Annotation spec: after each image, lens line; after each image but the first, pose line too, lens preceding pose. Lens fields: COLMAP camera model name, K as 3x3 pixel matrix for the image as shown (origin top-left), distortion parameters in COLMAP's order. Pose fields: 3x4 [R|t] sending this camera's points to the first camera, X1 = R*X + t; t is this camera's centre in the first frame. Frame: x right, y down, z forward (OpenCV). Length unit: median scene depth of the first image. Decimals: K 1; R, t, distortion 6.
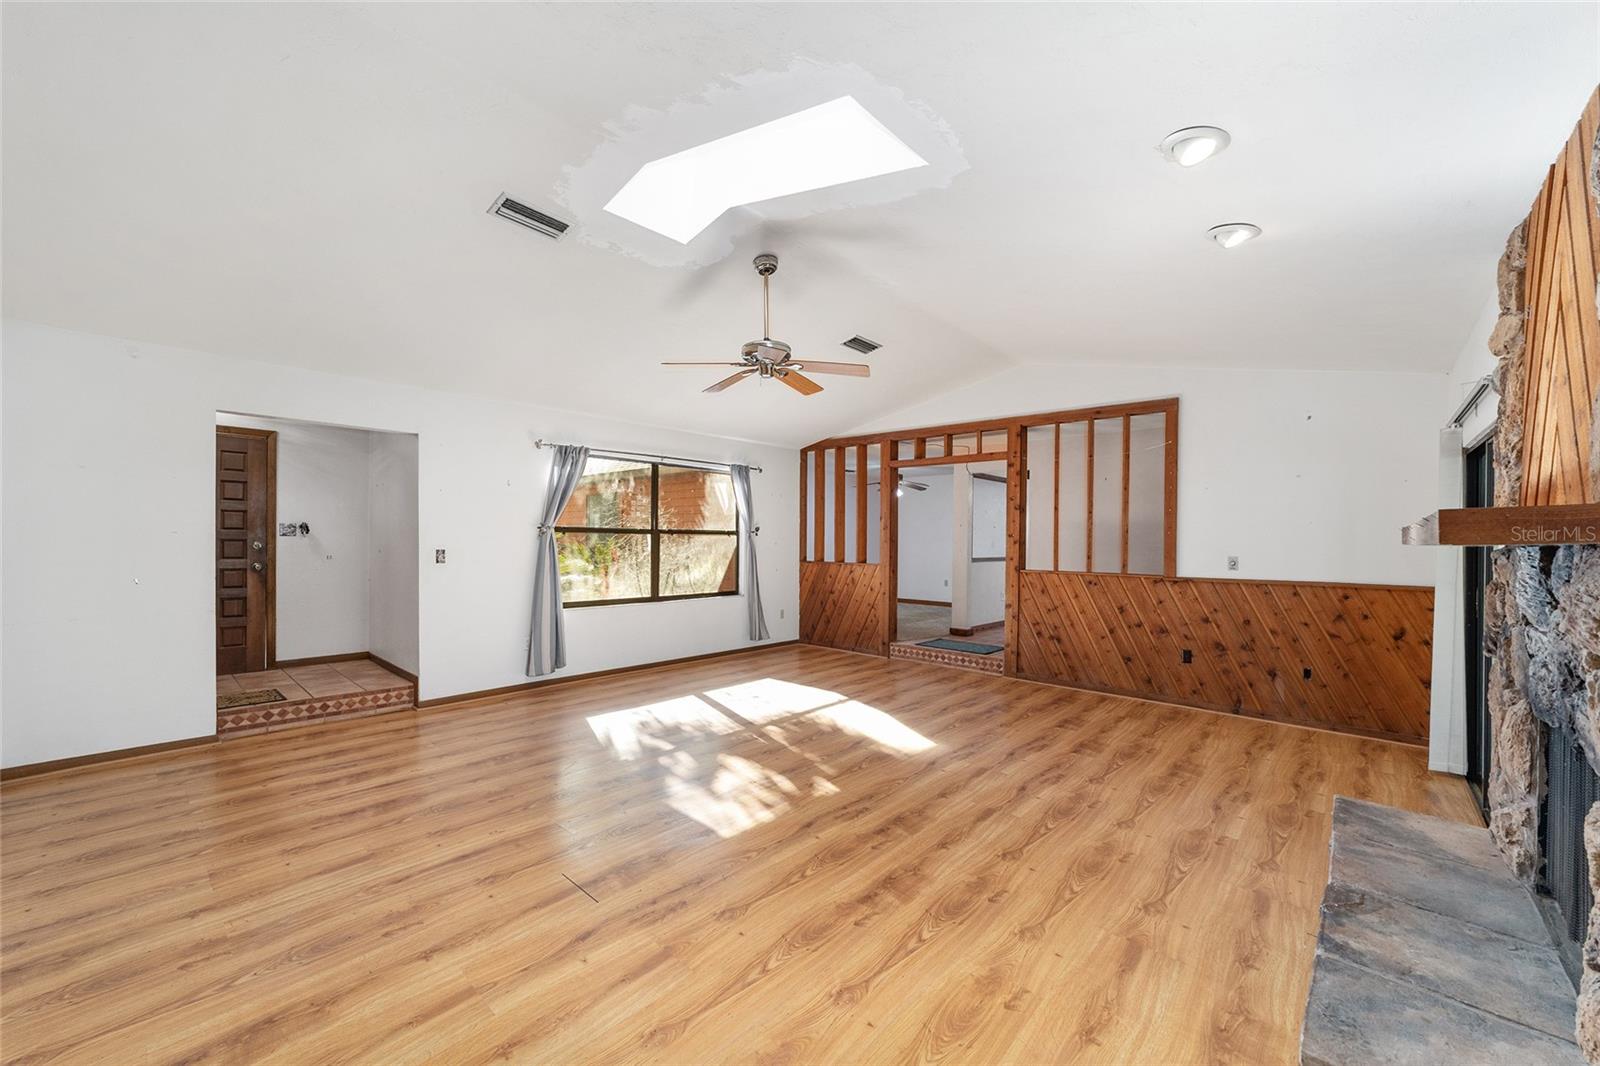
lens RADIAL K [[617.4, 0, 786.3], [0, 617.4, 534.7], [0, 0, 1]] dist [-0.012053, 0.003004]
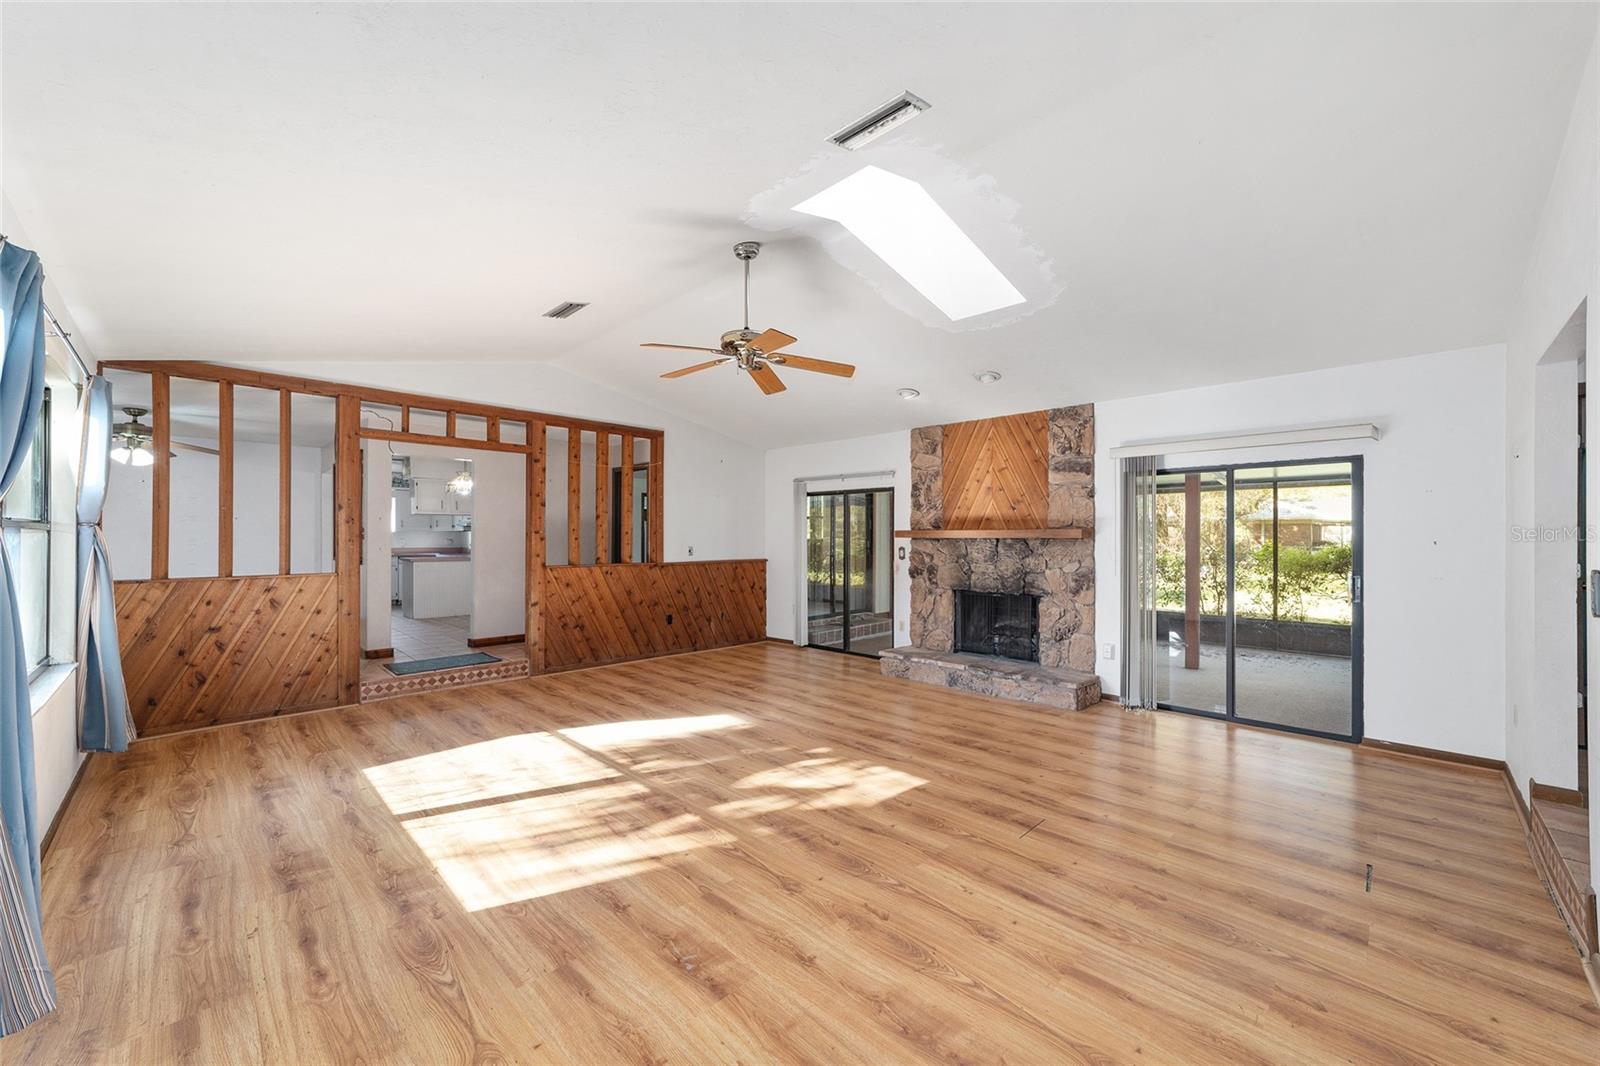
lens RADIAL K [[617.4, 0, 798.8], [0, 617.4, 533.9], [0, 0, 1]] dist [-0.012053, 0.003004]
pose [[0.034891, -0.004242, 0.999382, -0.882087], [-0.006887, 0.999966, 0.004485, -0.004037], [-0.999367, -0.007039, 0.034861, 0.803954]]
